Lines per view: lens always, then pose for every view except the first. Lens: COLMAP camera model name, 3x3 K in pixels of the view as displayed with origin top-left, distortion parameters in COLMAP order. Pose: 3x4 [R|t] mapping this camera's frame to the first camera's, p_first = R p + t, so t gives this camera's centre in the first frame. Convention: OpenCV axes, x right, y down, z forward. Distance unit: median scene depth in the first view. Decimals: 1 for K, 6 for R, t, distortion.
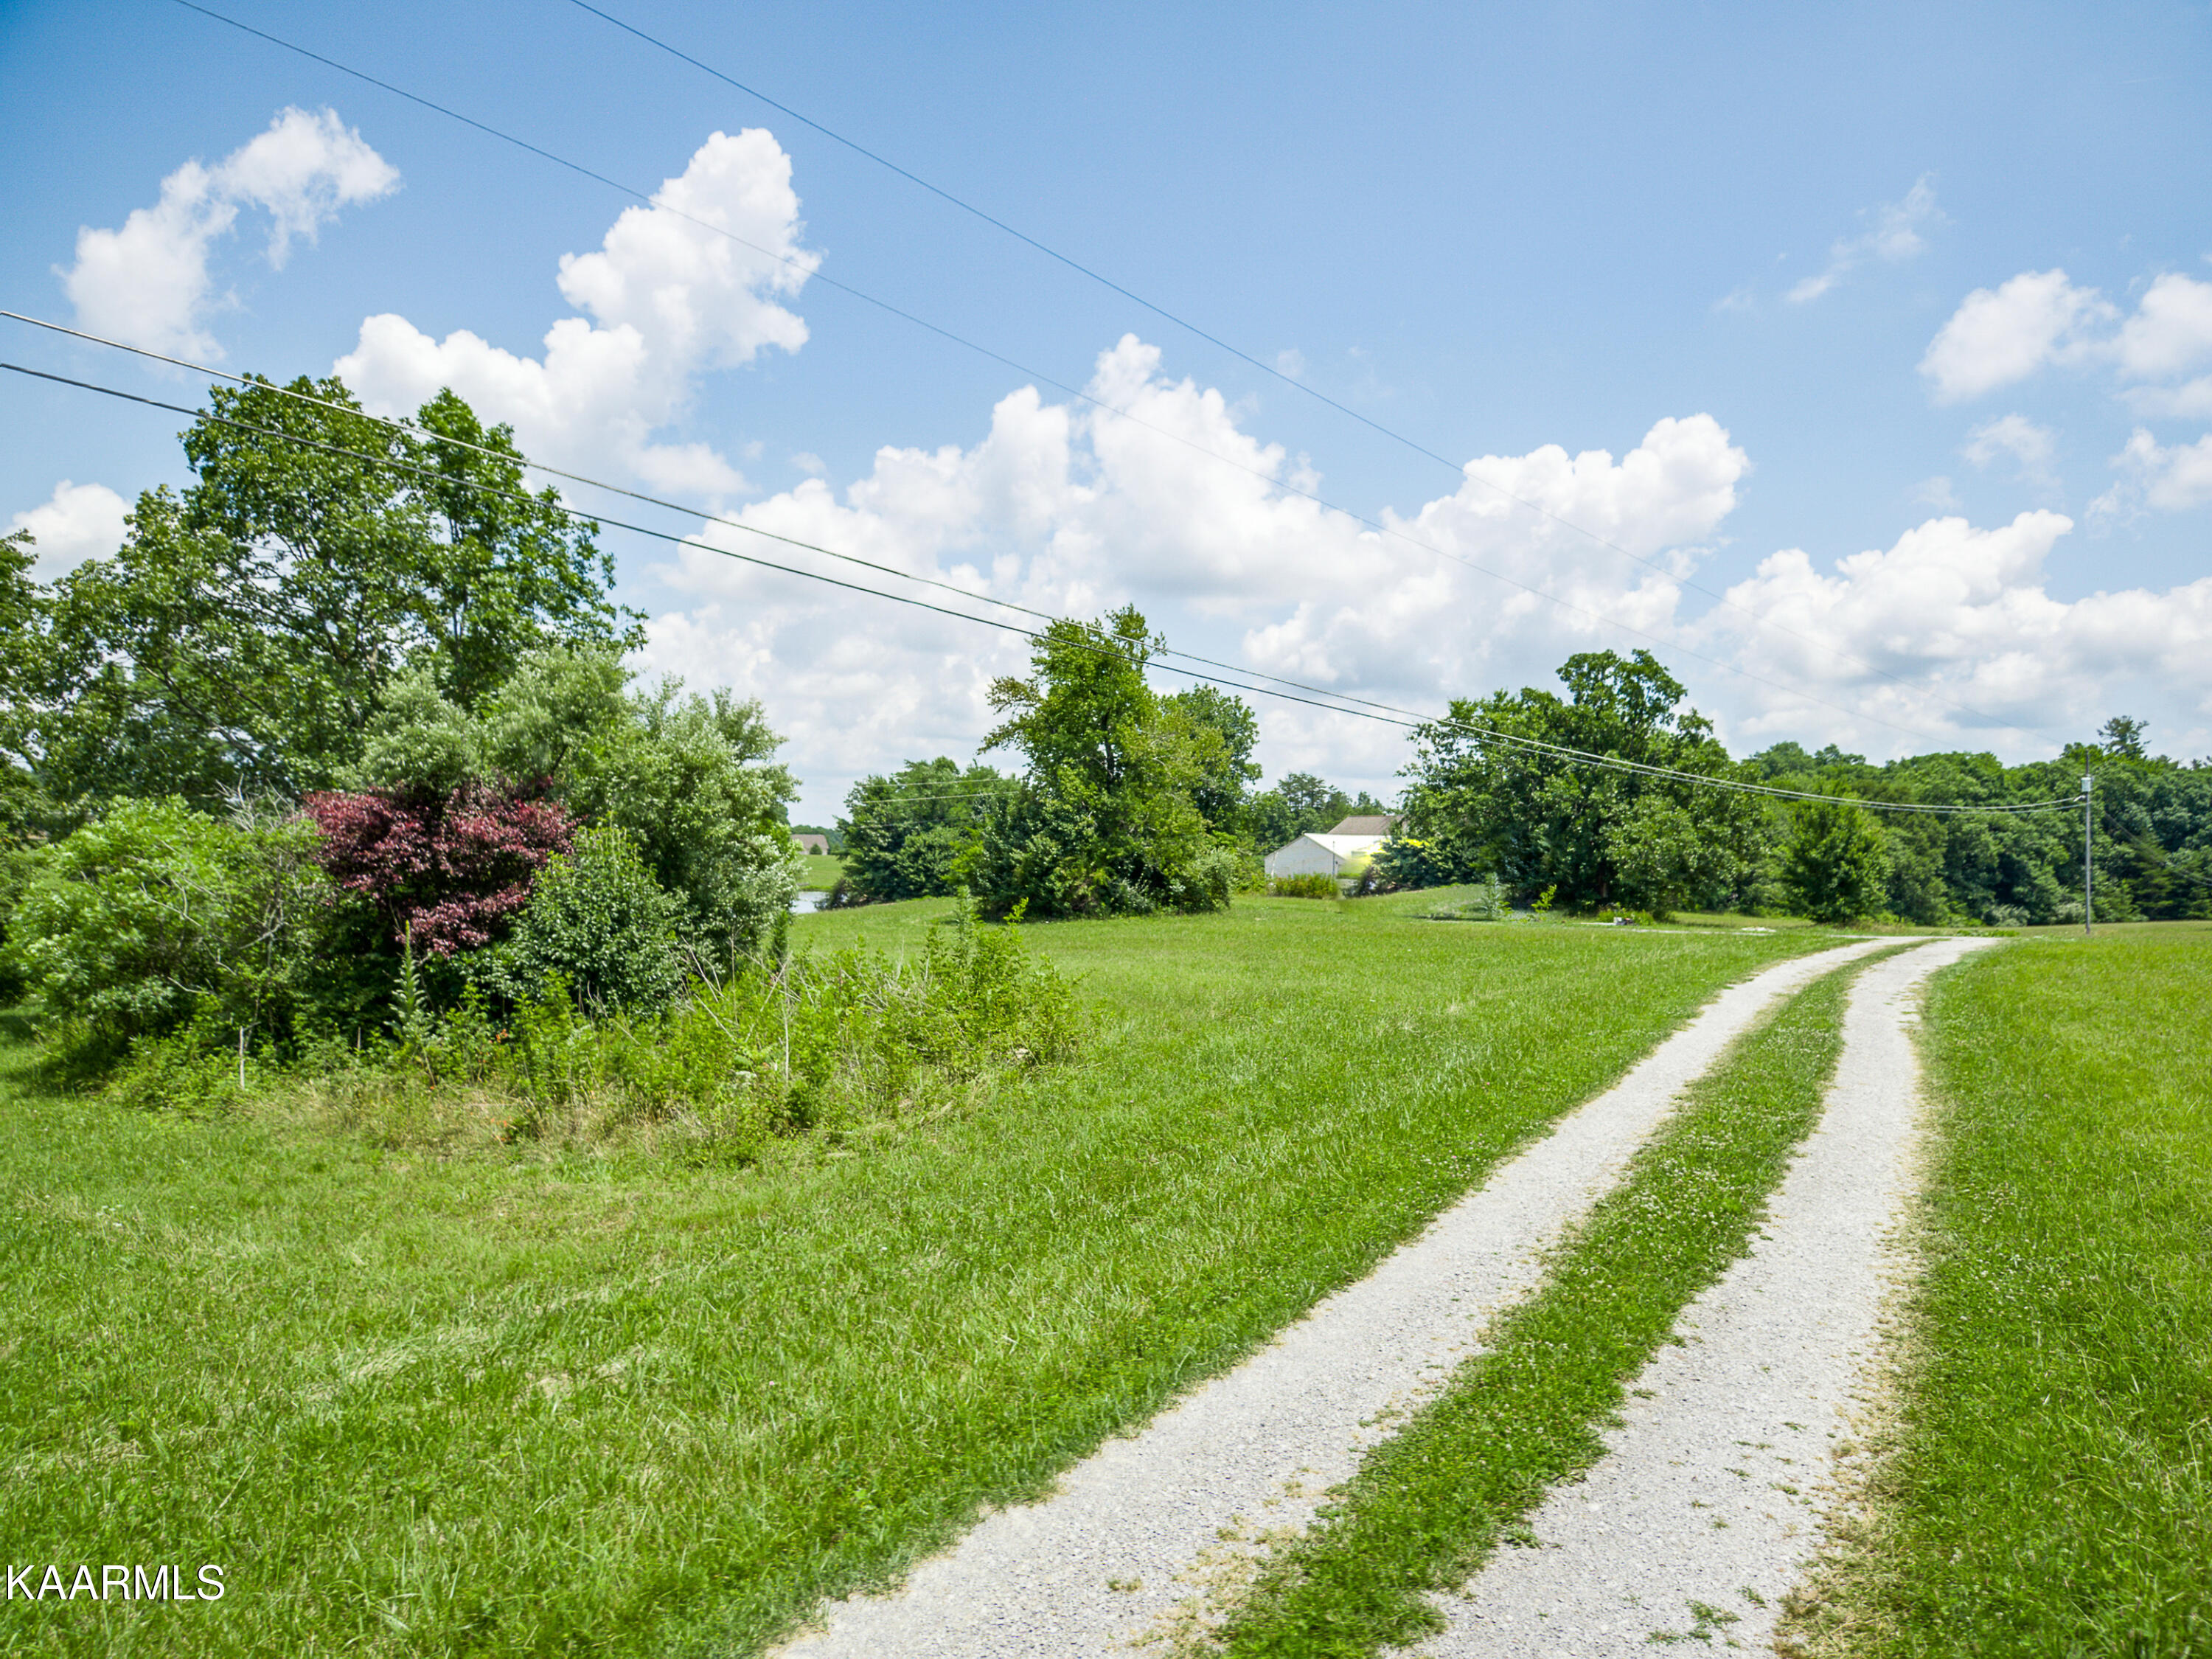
lens RADIAL K [[1256.4, 0, 1107.4], [0, 1256.4, 904.6], [0, 0, 1]] dist [0.044925, -0.001195]
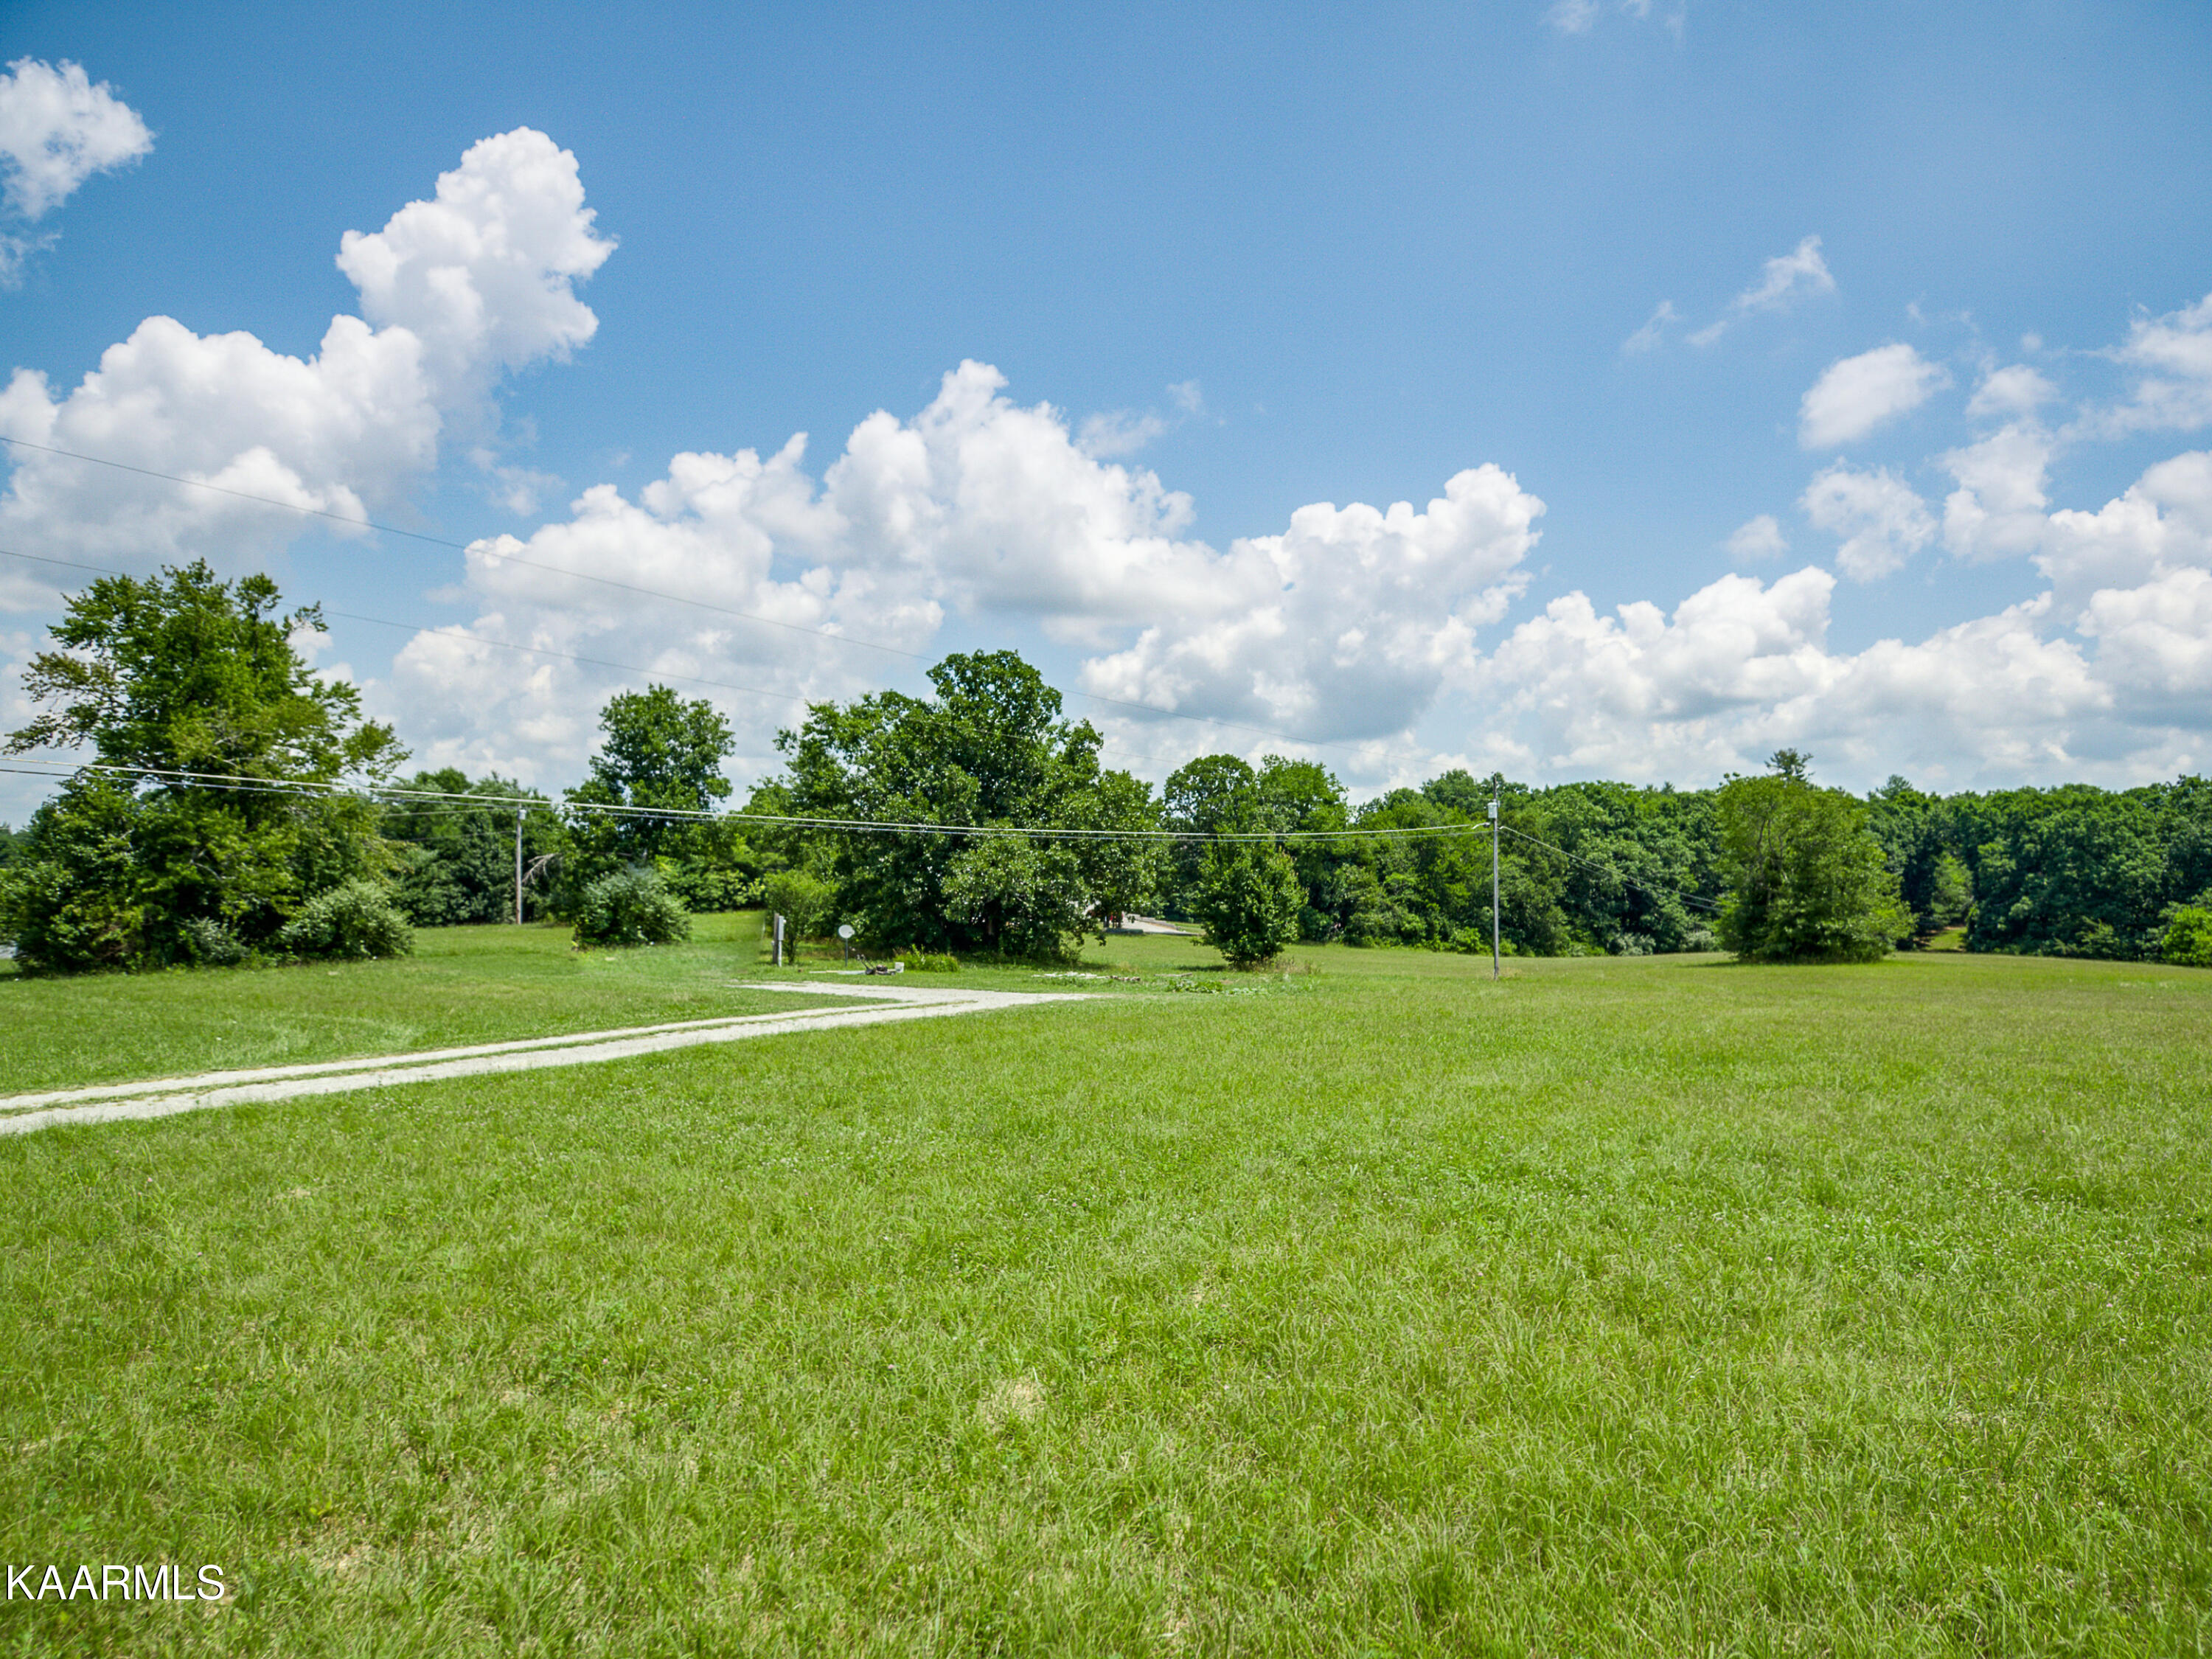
lens RADIAL K [[1256.4, 0, 1107.4], [0, 1256.4, 904.6], [0, 0, 1]] dist [0.044925, -0.001195]
pose [[0.992890, 0.000294, 0.119032, 0.170456], [0.001835, 0.999840, -0.017776, -0.005259], [-0.119018, 0.017868, 0.992731, 0.059227]]
